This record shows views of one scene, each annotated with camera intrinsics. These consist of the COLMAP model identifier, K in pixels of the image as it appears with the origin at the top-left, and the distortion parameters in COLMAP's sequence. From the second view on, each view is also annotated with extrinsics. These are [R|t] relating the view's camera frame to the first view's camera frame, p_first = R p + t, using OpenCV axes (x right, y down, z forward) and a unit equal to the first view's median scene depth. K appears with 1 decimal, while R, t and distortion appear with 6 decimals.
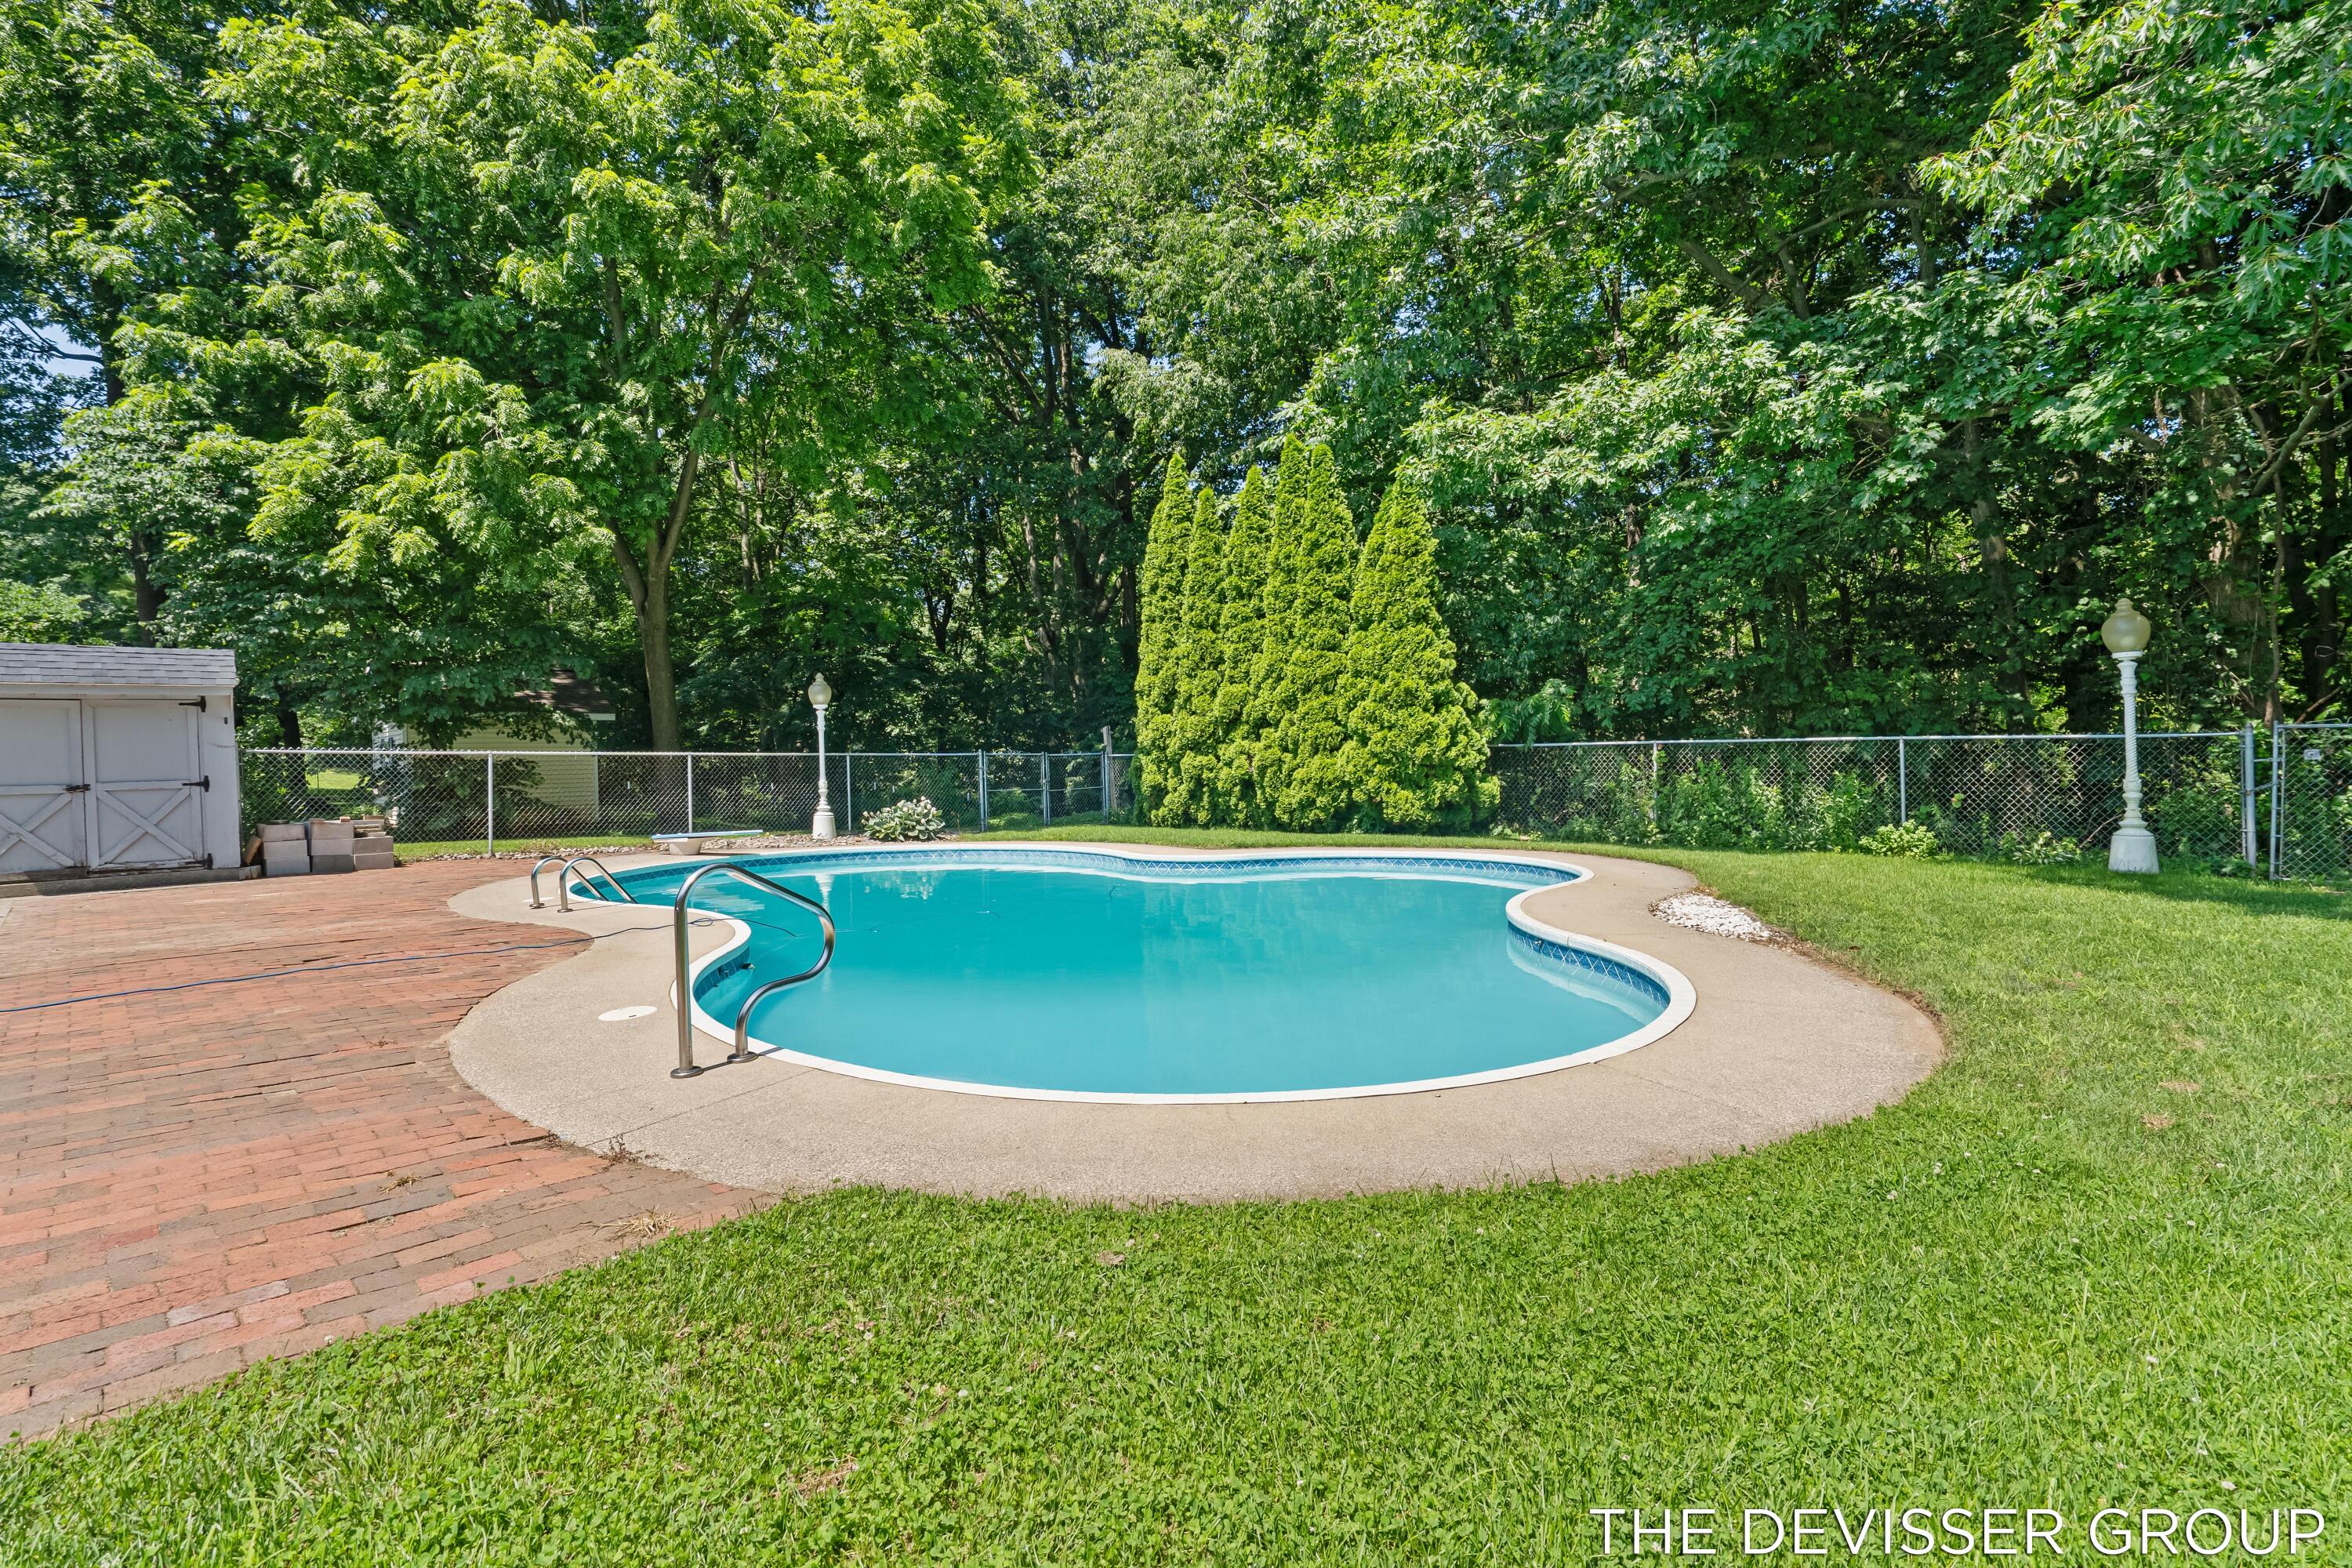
lens RADIAL K [[1088.7, 0, 1158.8], [0, 1088.7, 787.9], [0, 0, 1]] dist [-0.002758, 0.001254]
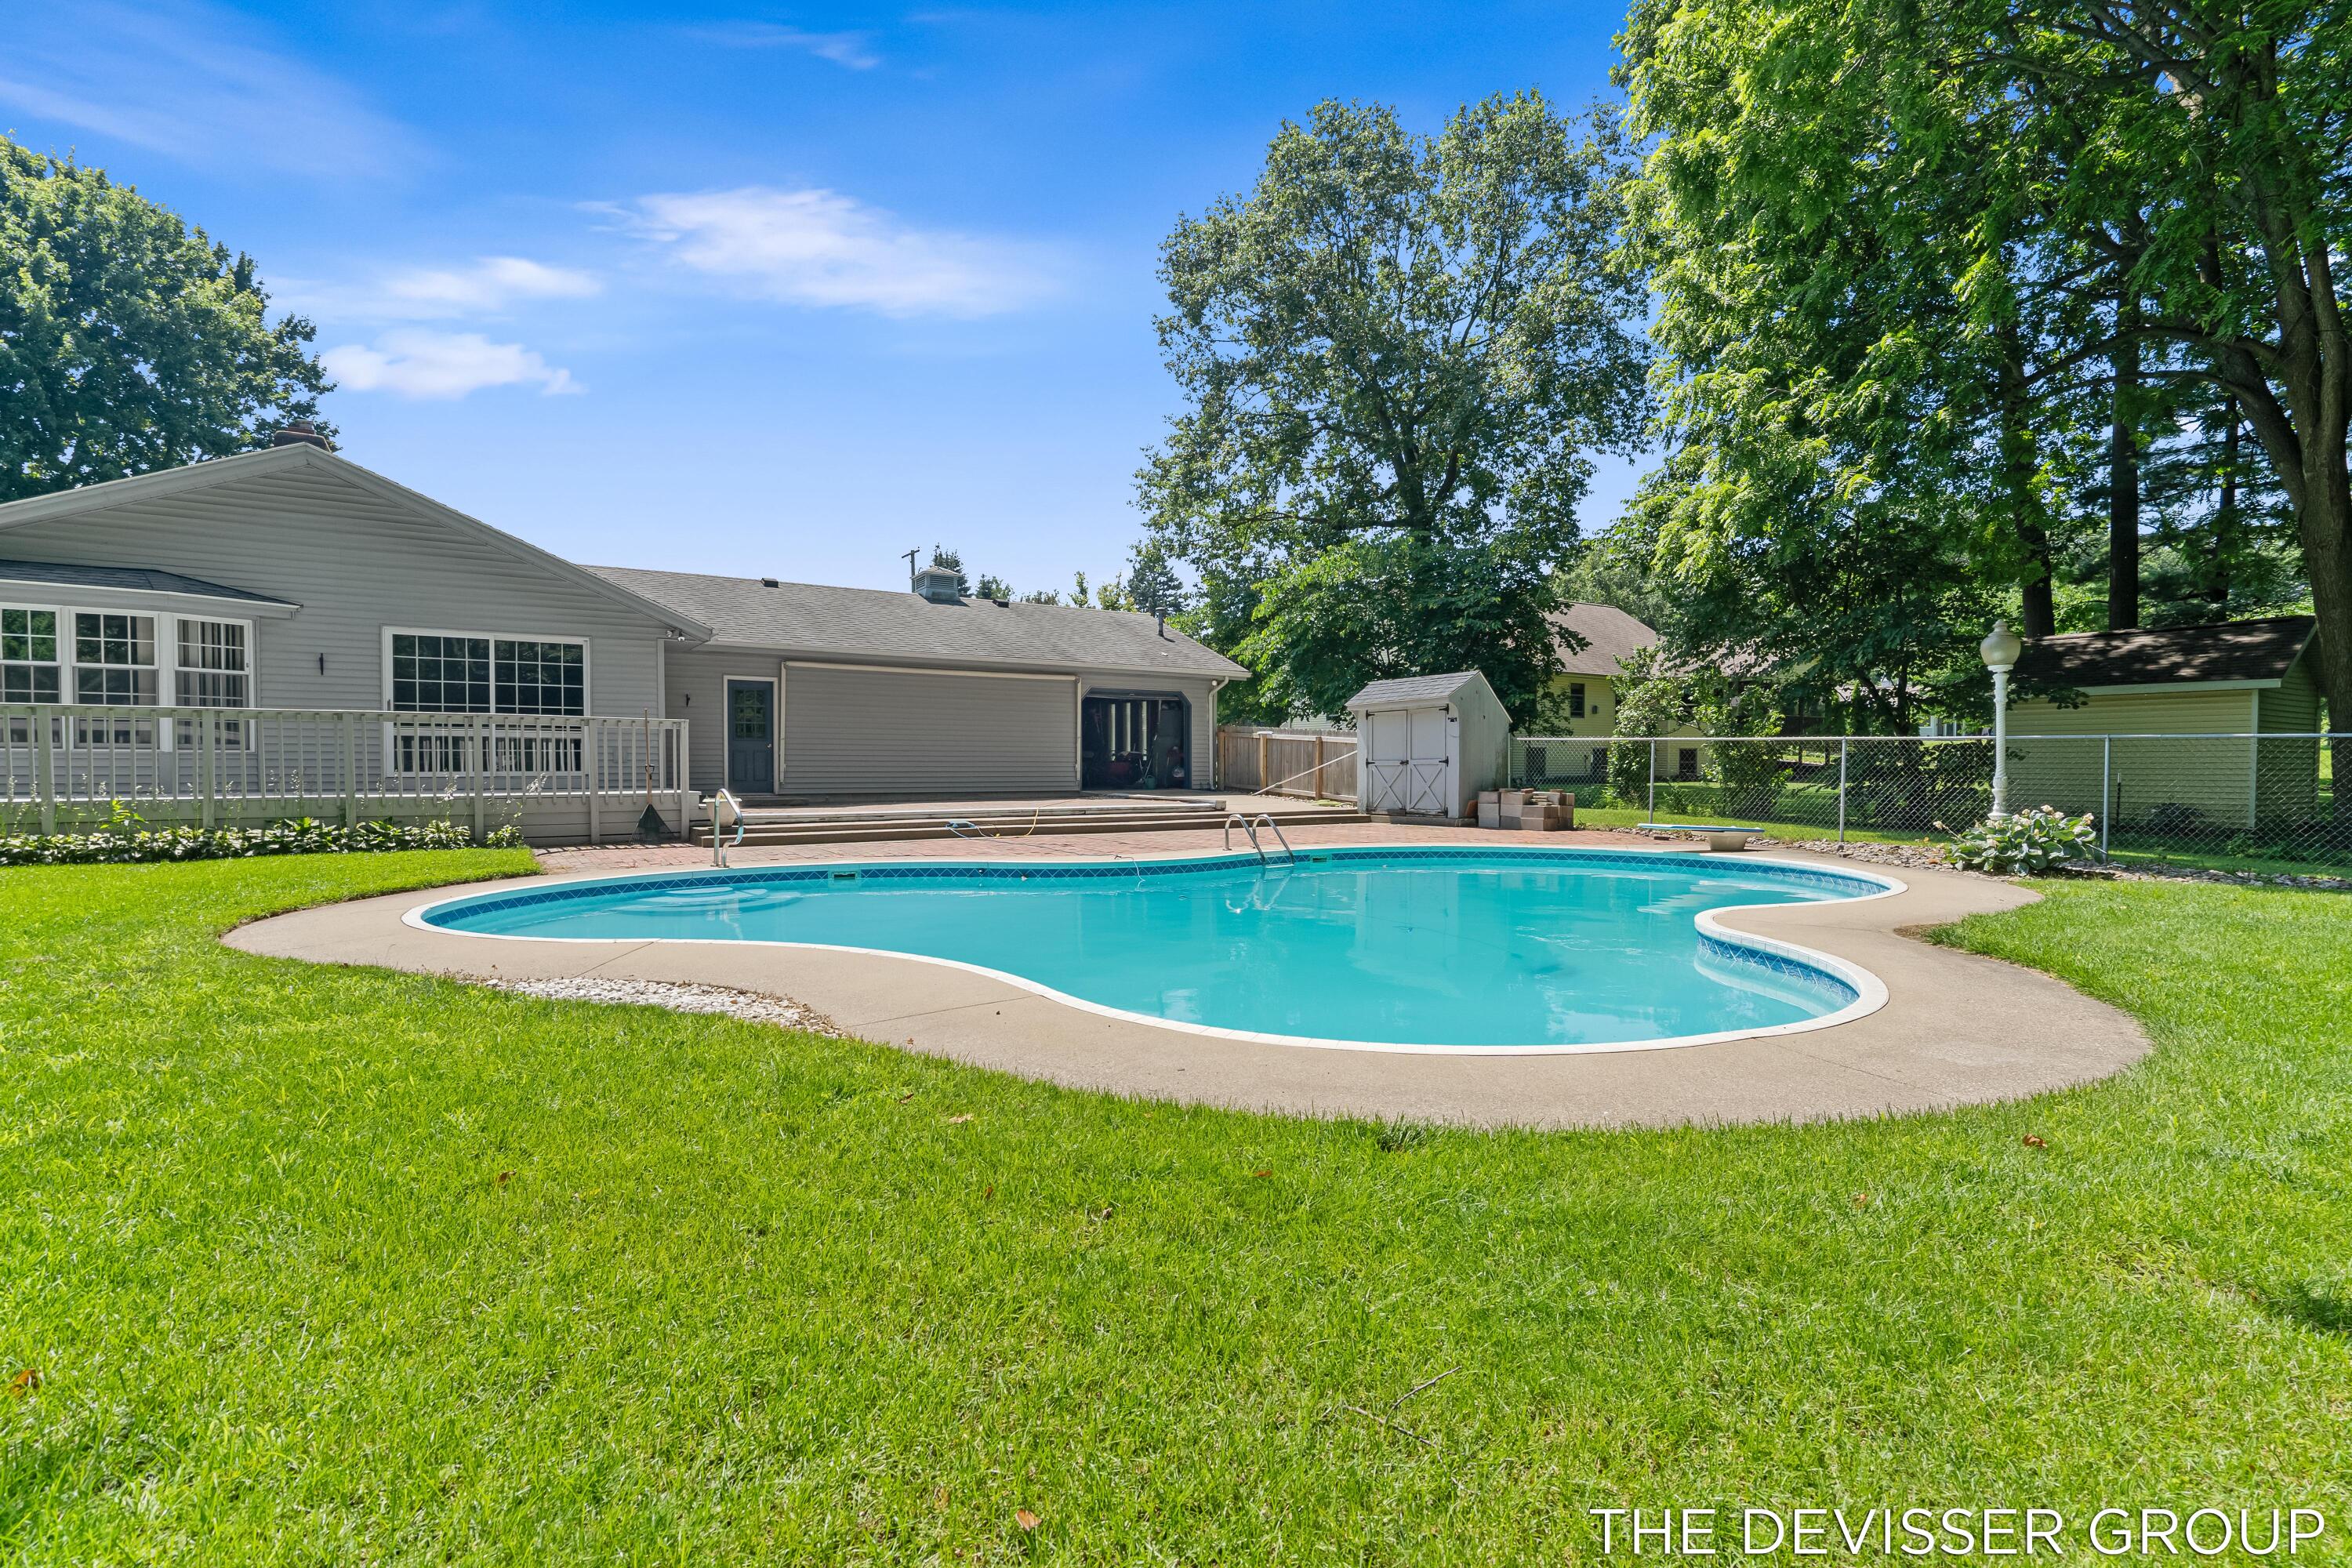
lens RADIAL K [[1088.7, 0, 1165.9], [0, 1088.7, 780.1], [0, 0, 1]] dist [-0.002758, 0.001254]
pose [[-0.194155, 0.031503, -0.980465, 0.499772], [-0.021724, 0.999101, 0.036404, -0.017479], [0.980730, 0.028368, -0.193296, 0.659511]]
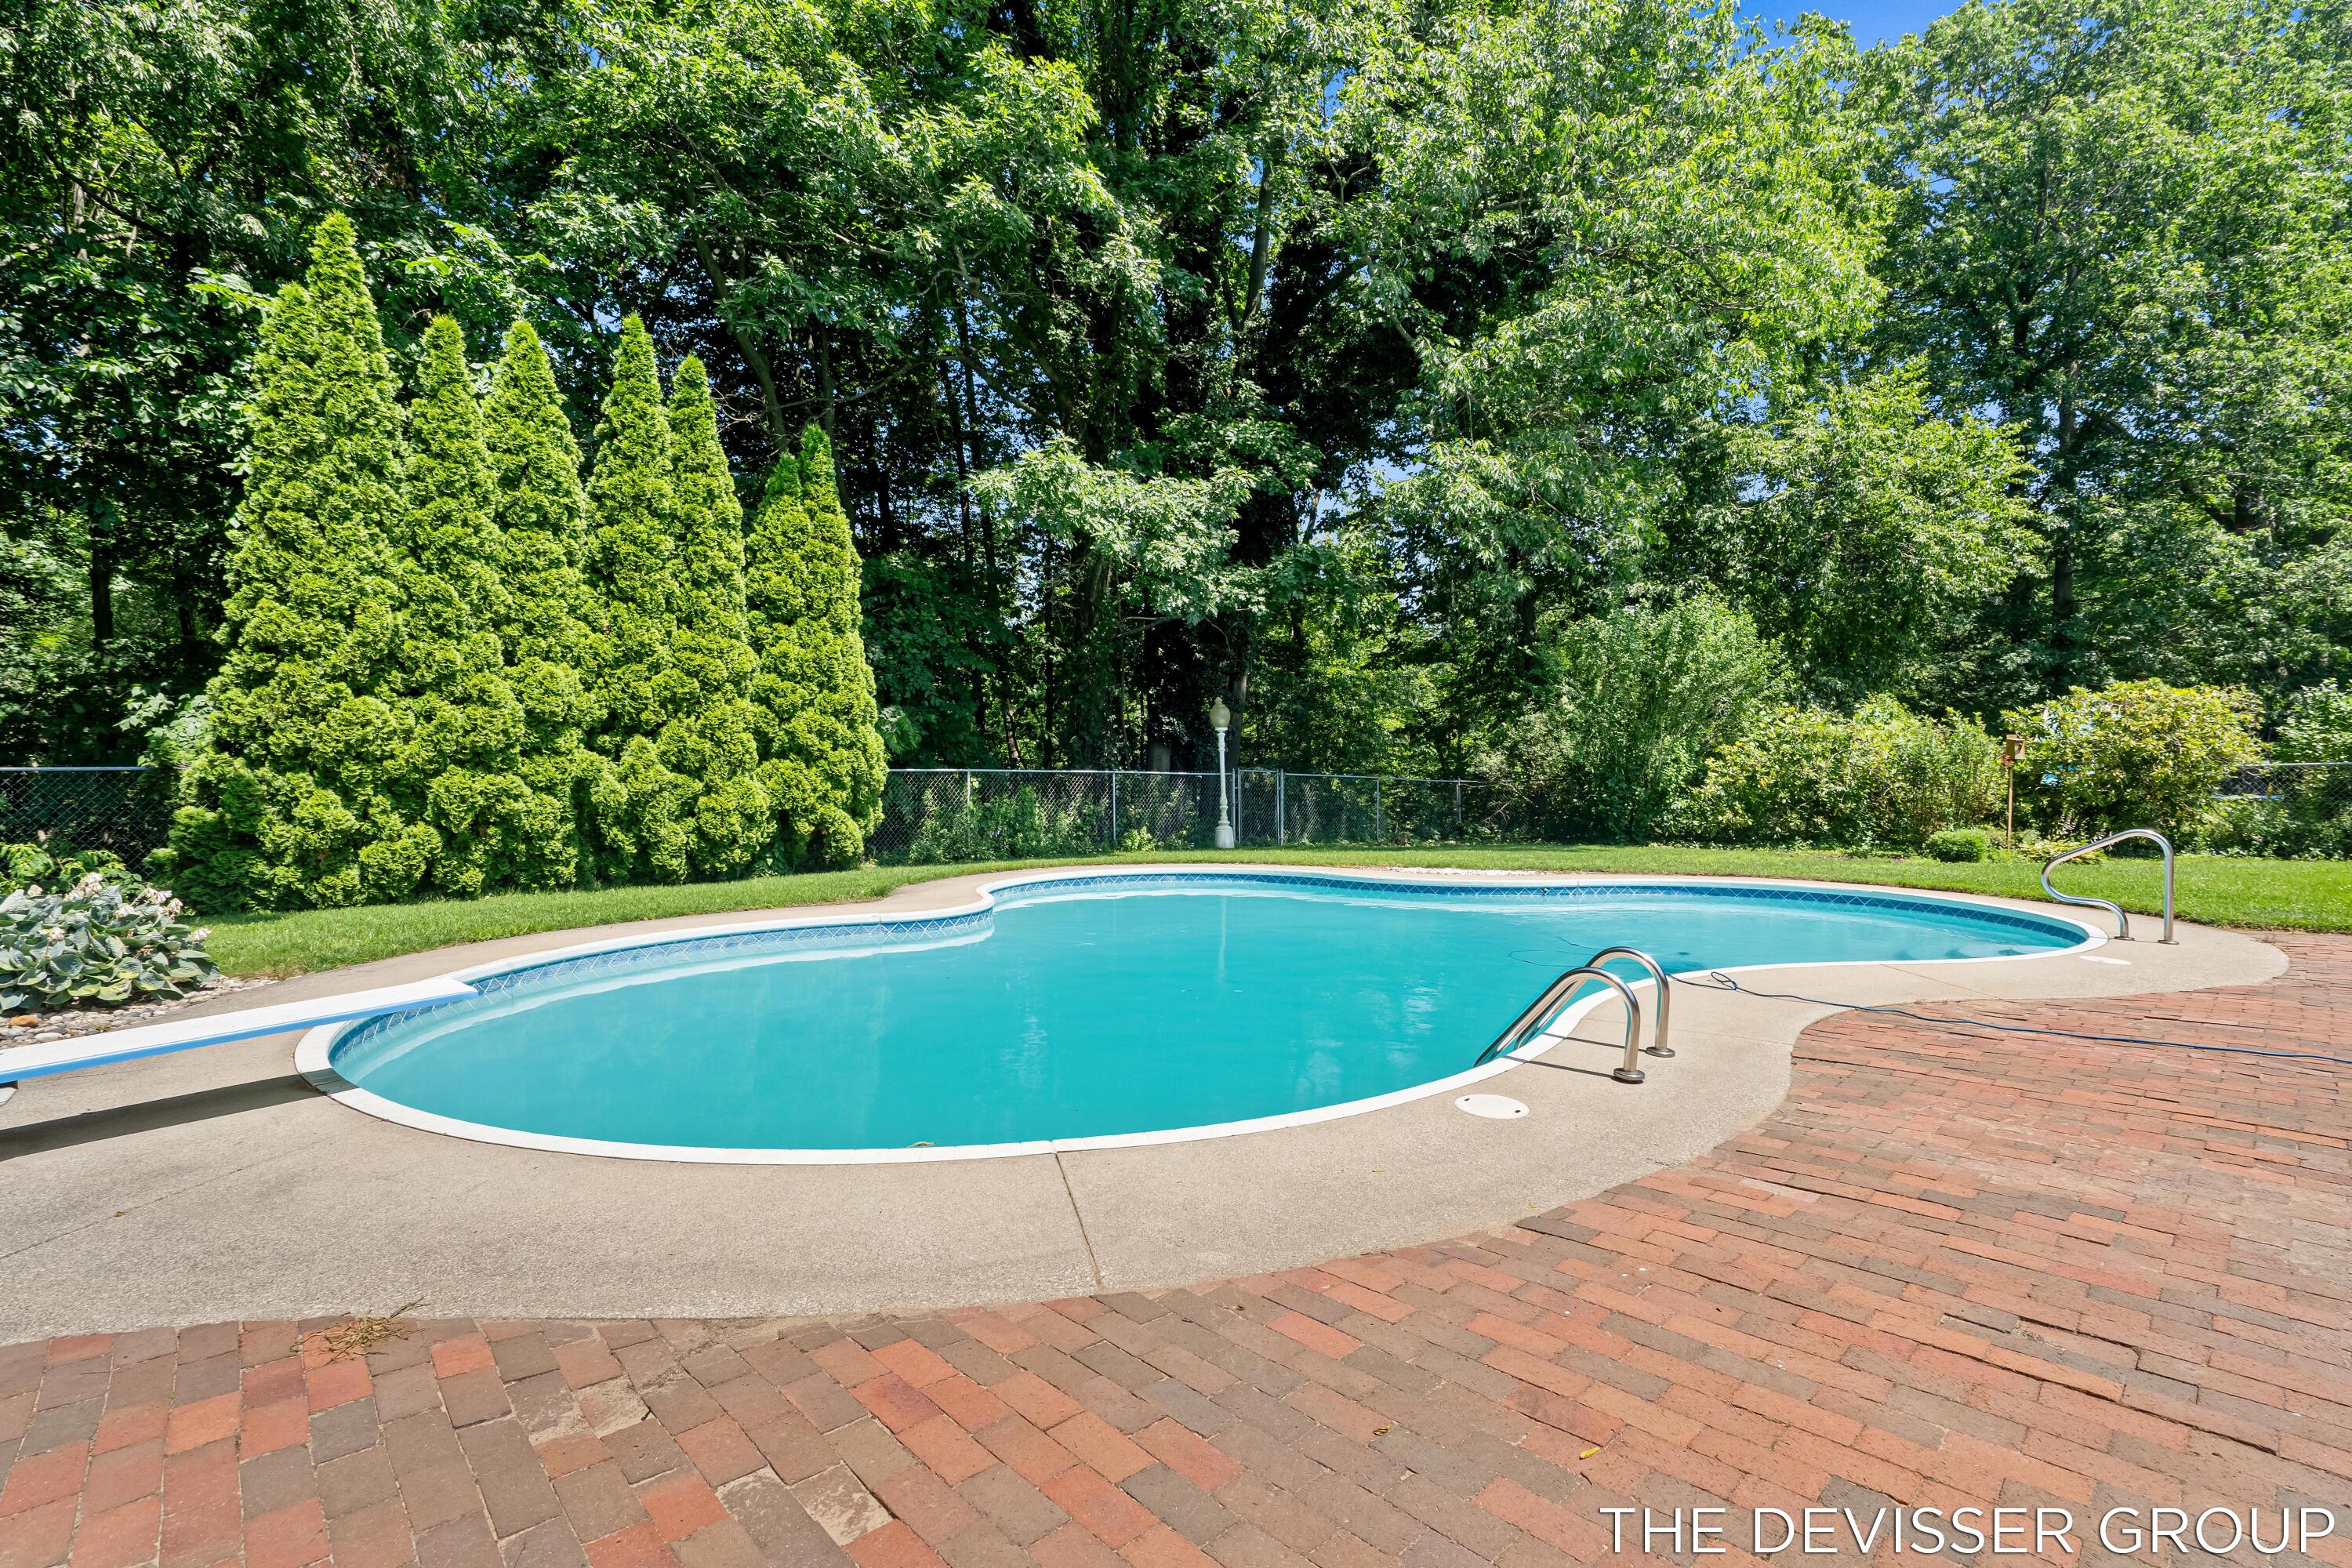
lens RADIAL K [[1088.7, 0, 1188.8], [0, 1088.7, 782.5], [0, 0, 1]] dist [-0.002758, 0.001254]
pose [[0.020450, 0.011347, 0.999726, -0.593909], [0.026810, 0.999570, -0.011893, -0.008706], [-0.999431, 0.027045, 0.020137, 0.664037]]
